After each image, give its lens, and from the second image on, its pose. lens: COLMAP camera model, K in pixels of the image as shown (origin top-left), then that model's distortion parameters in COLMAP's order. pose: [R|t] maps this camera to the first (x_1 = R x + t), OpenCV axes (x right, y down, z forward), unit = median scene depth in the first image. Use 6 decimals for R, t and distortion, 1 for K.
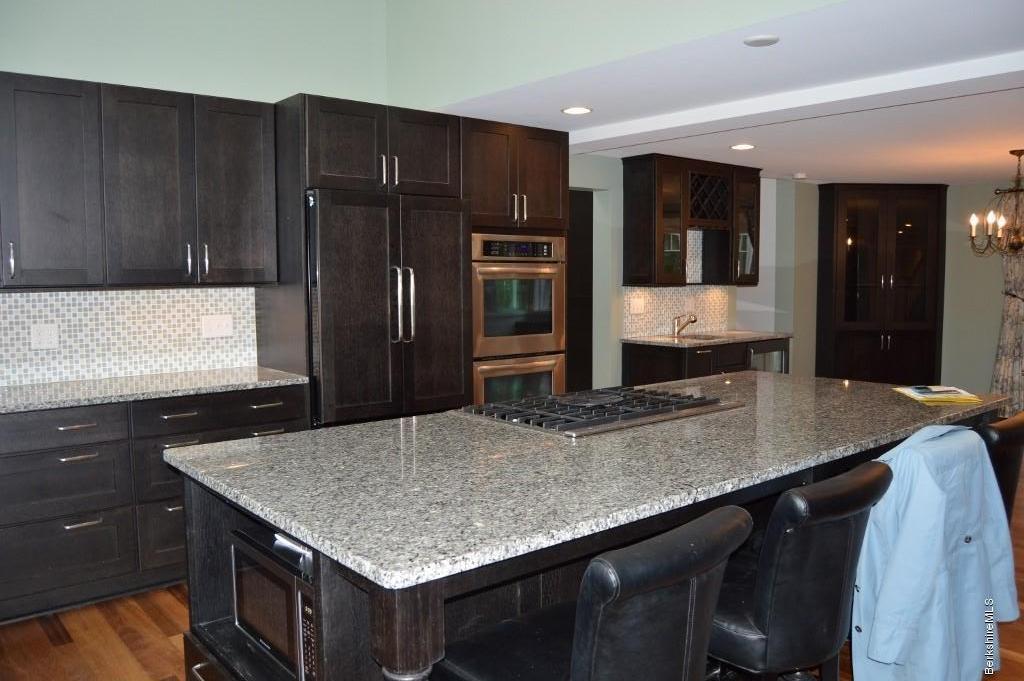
lens RADIAL K [[816.4, 0, 515.0], [0, 816.4, 342.6], [0, 0, 1]] dist [-0.093247, 0.035376]
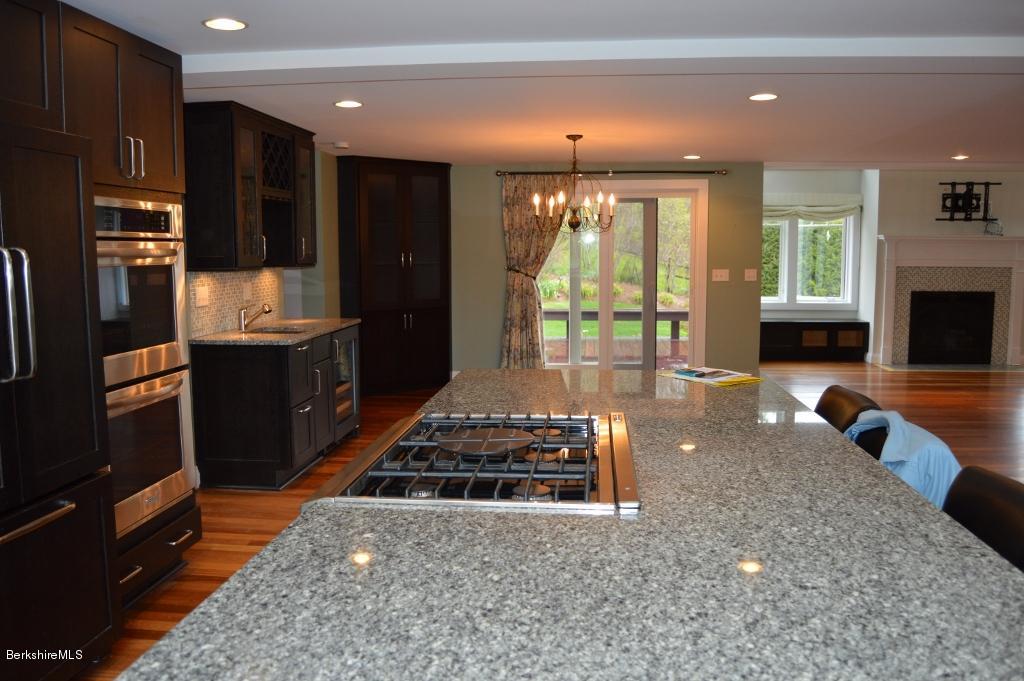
lens RADIAL K [[816.4, 0, 515.8], [0, 816.4, 338.5], [0, 0, 1]] dist [-0.093247, 0.035376]
pose [[0.715146, -0.075212, 0.694917, -0.274072], [0.059164, 0.997140, 0.047036, -0.035746], [-0.696467, 0.007477, 0.717550, 0.364605]]
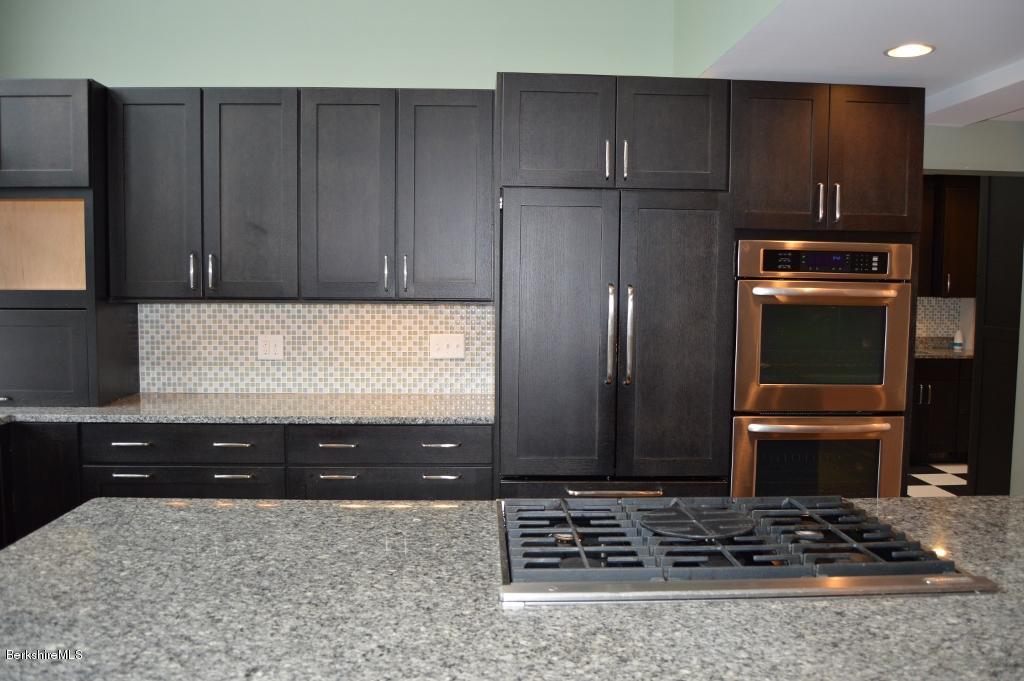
lens RADIAL K [[816.4, 0, 508.2], [0, 816.4, 345.4], [0, 0, 1]] dist [-0.093247, 0.035376]
pose [[0.790261, 0.062205, -0.609605, 0.249542], [-0.065159, 0.997724, 0.017340, -0.043604], [0.609296, 0.026019, 0.792516, 0.338954]]
